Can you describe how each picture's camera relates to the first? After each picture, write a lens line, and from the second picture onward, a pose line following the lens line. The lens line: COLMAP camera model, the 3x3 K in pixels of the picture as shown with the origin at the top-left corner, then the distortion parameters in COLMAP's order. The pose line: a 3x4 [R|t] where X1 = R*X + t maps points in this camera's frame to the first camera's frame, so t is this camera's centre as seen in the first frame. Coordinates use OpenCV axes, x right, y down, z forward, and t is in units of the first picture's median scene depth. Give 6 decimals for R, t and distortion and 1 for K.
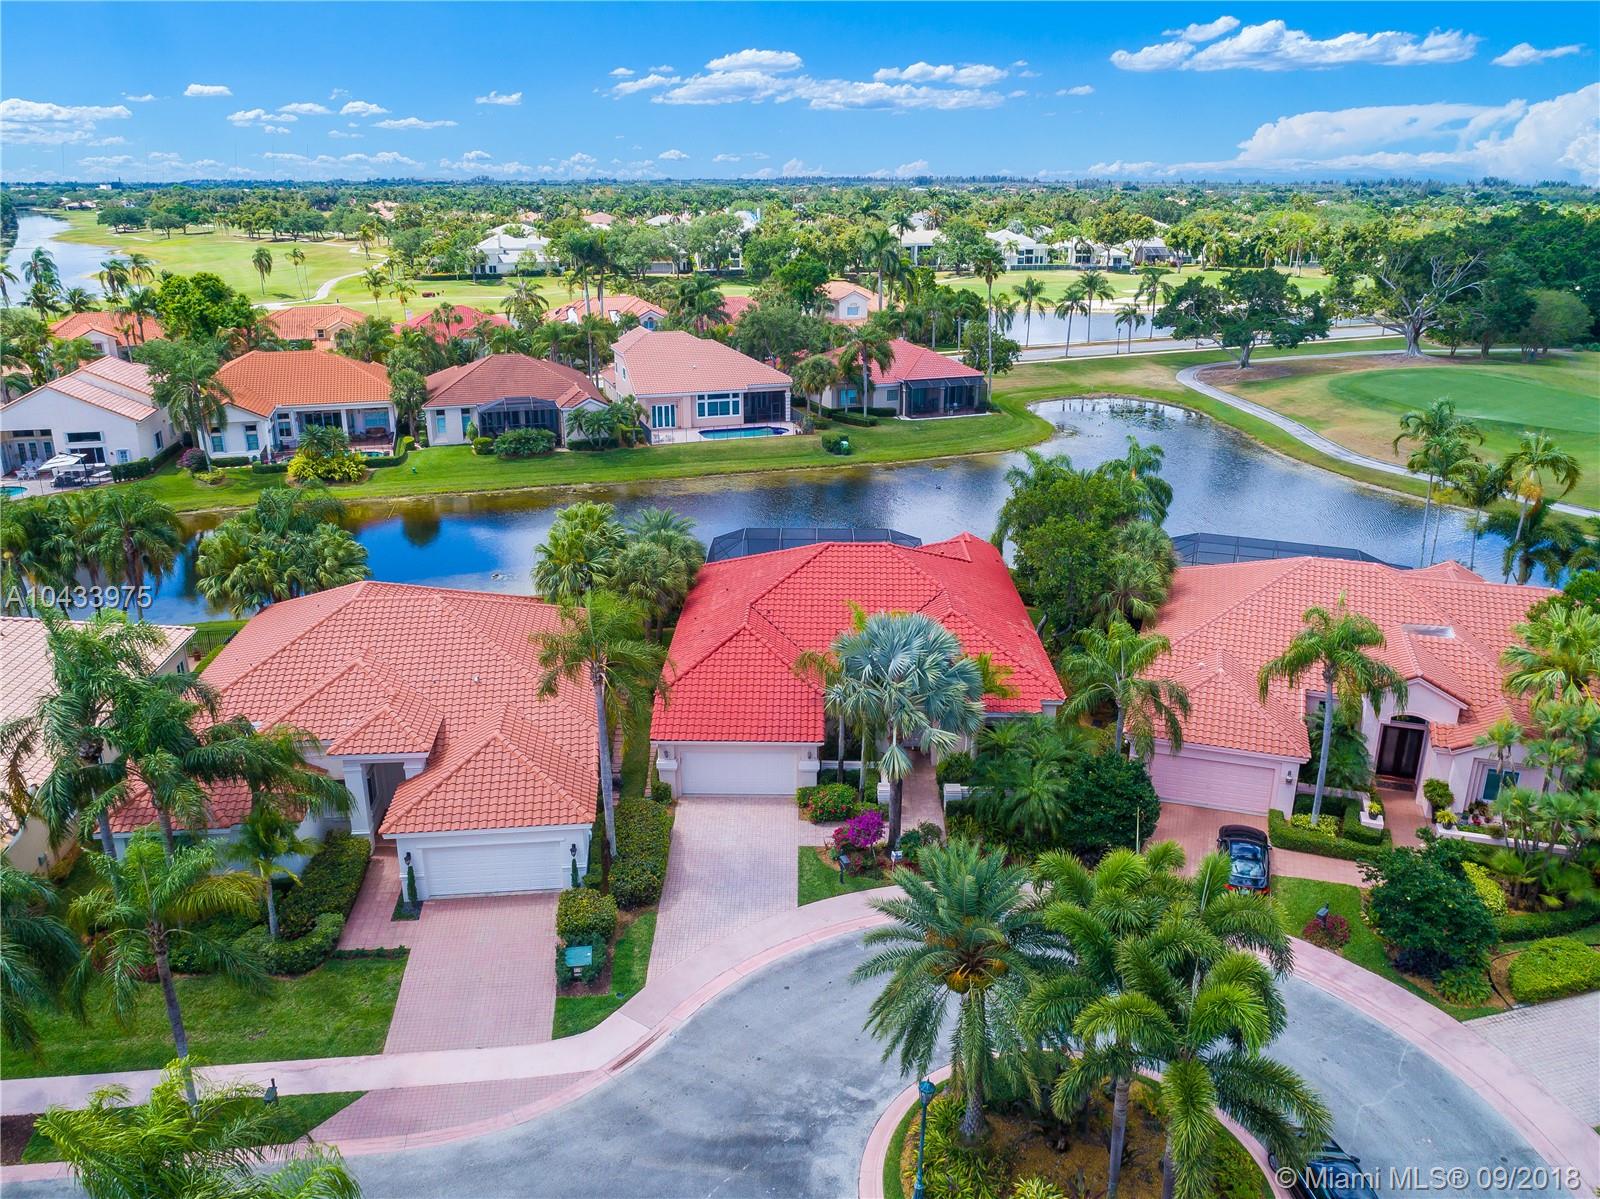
lens RADIAL K [[1207.9, 0, 800.0], [0, 1207.9, 599.5], [0, 0, 1]] dist [-0.027387, 0.003065]
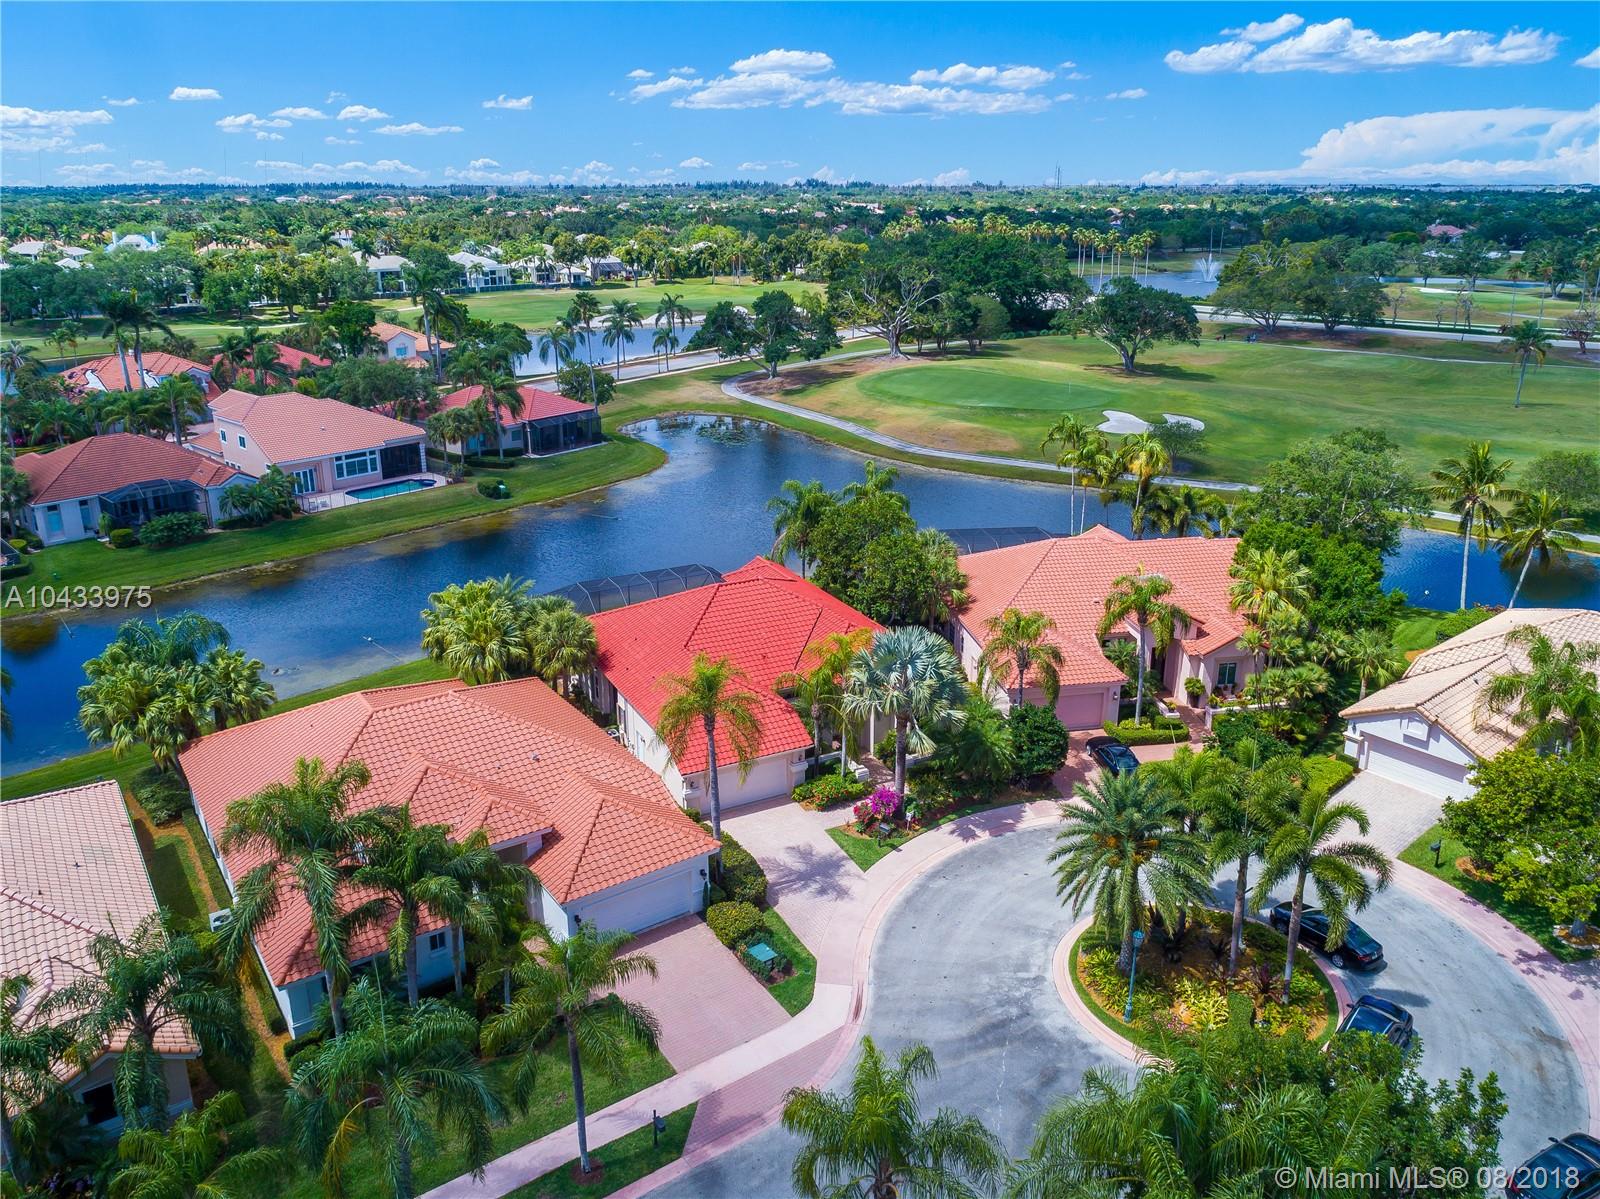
lens RADIAL K [[1207.9, 0, 800.0], [0, 1207.9, 599.5], [0, 0, 1]] dist [-0.027387, 0.003065]
pose [[0.872812, -0.162518, 0.460203, -0.218894], [0.162120, 0.985931, 0.040702, -0.032710], [-0.460343, 0.039083, 0.886880, -0.035084]]
